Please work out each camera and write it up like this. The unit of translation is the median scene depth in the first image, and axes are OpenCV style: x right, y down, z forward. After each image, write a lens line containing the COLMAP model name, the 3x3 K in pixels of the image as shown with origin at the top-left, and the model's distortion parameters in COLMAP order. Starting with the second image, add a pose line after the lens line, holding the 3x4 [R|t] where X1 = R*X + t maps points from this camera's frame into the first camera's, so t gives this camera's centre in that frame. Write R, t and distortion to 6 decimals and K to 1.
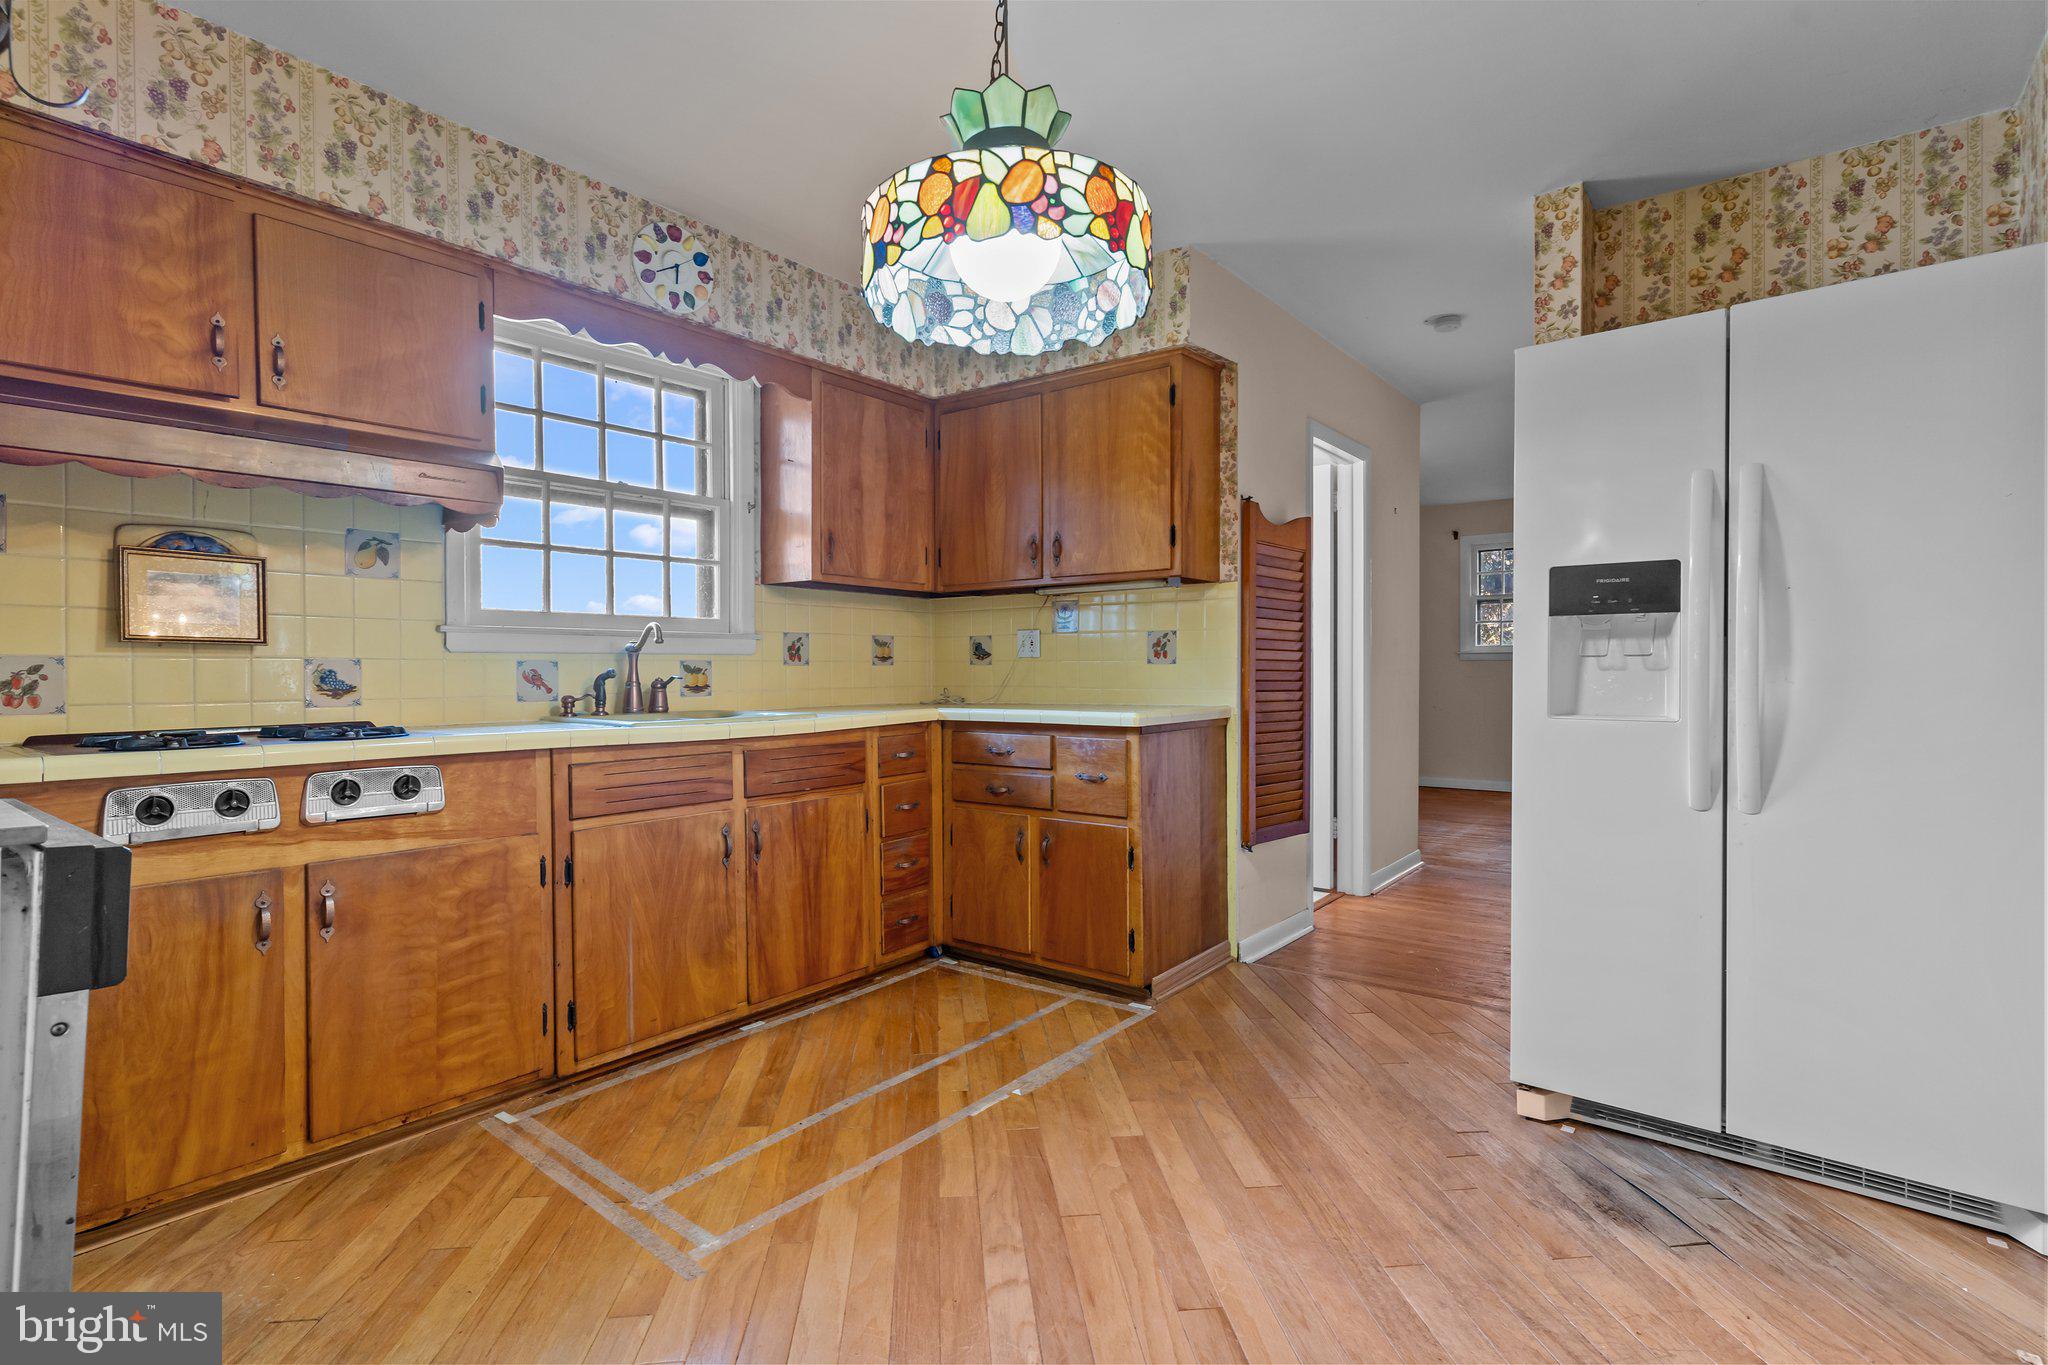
lens RADIAL K [[976.3, 0, 1024.8], [0, 976.3, 678.2], [0, 0, 1]] dist [-0.002366, -0.000433]
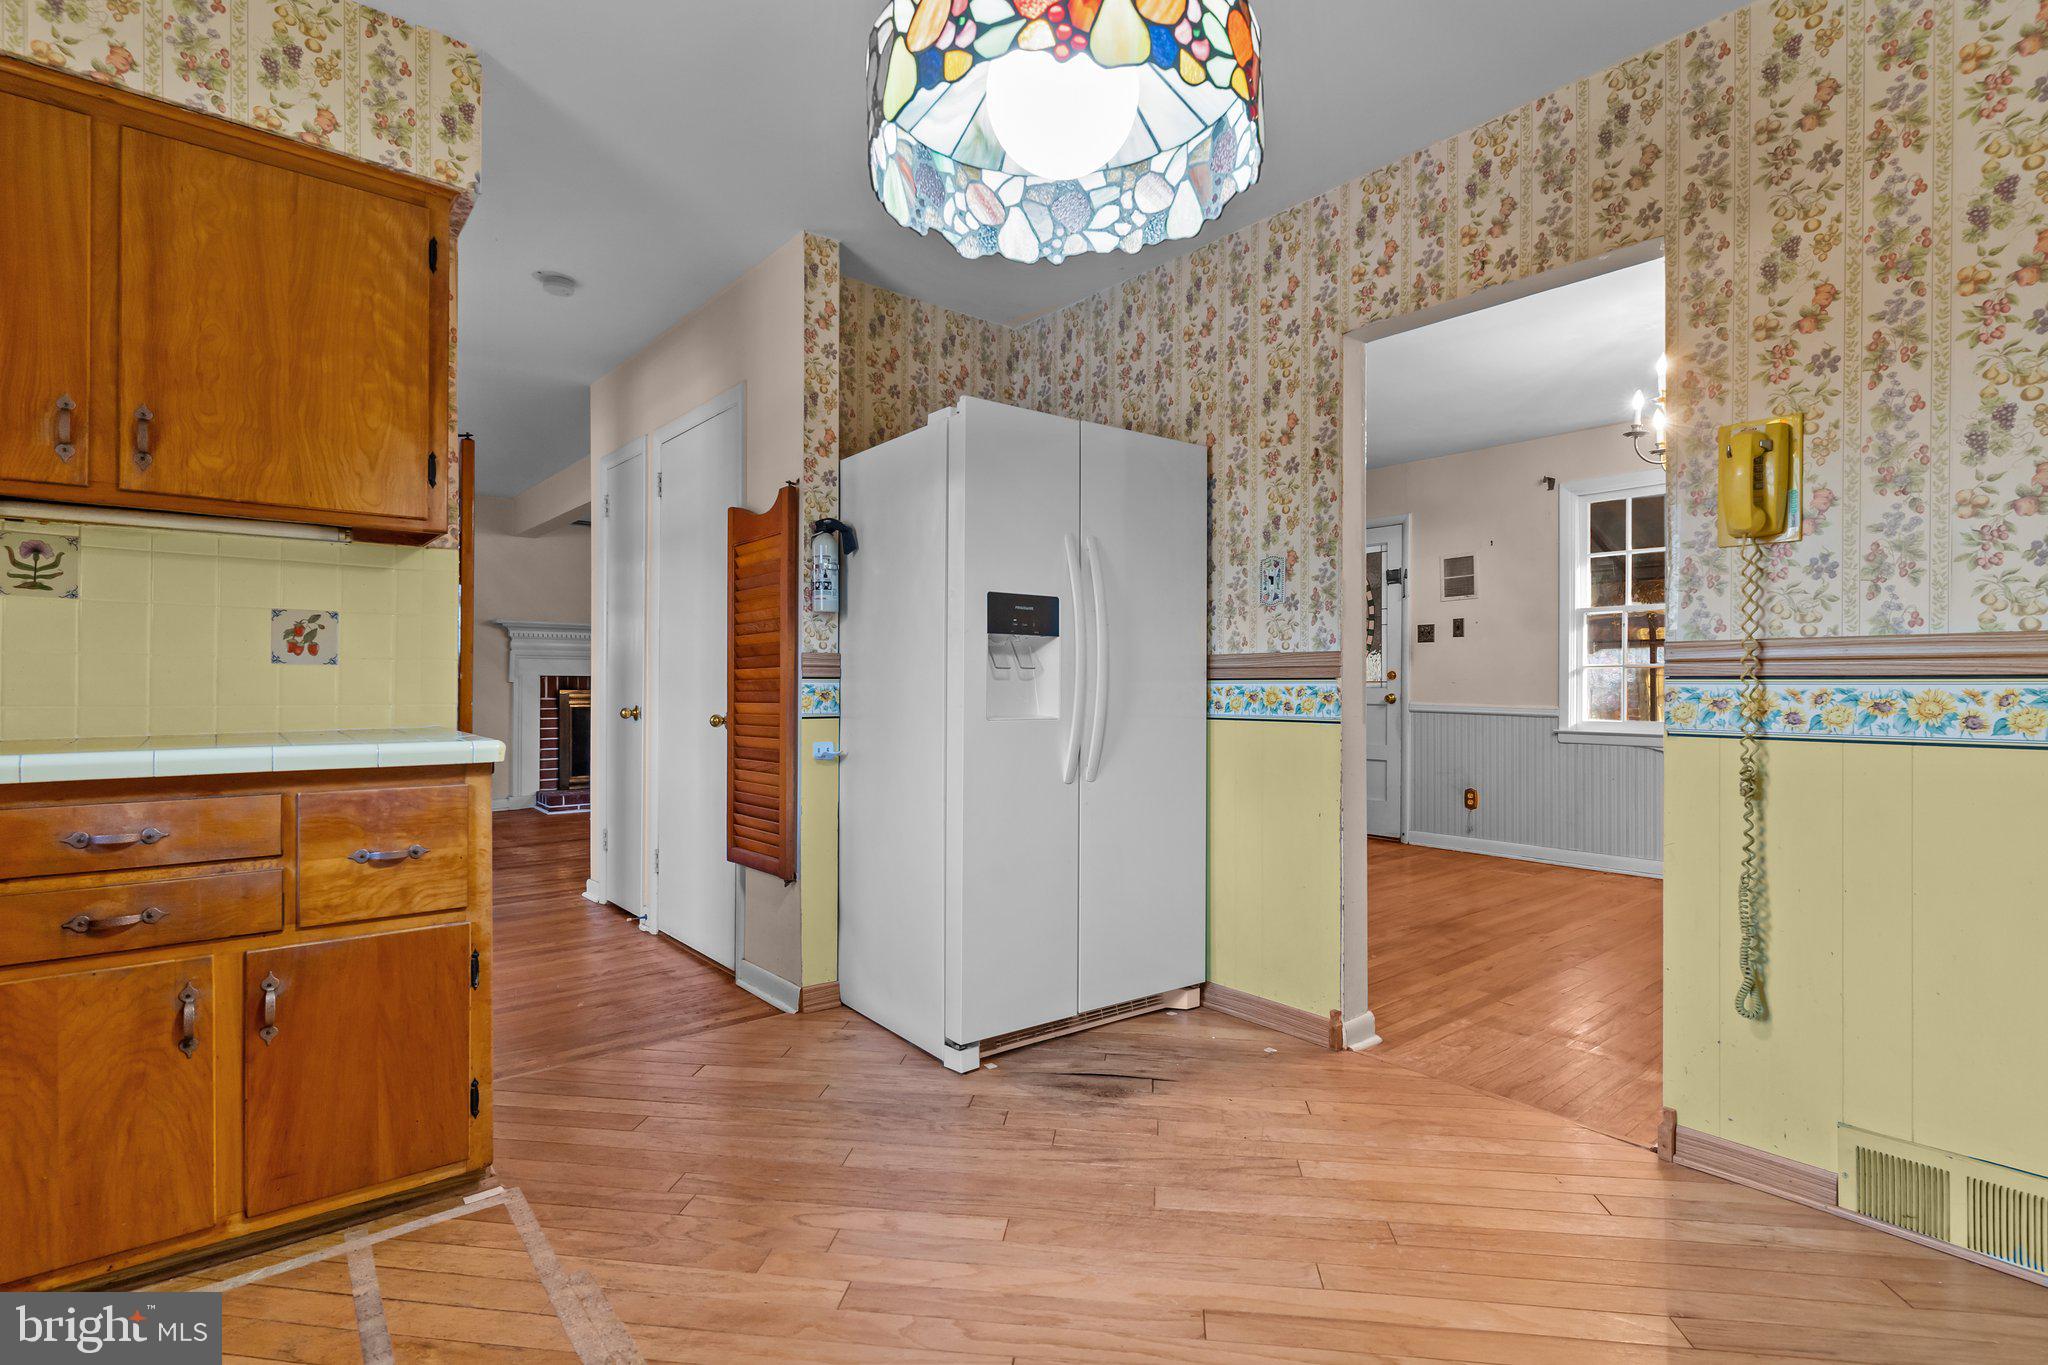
lens RADIAL K [[1027.9, 0, 952.3], [0, 1027.9, 684.4], [0, 0, 1]] dist [-0.001229, -0.000366]
pose [[0.212532, 0.004037, 0.977146, -0.550865], [0.003606, 0.999981, -0.004916, 0.003291], [-0.977147, 0.004568, 0.212513, 0.633052]]
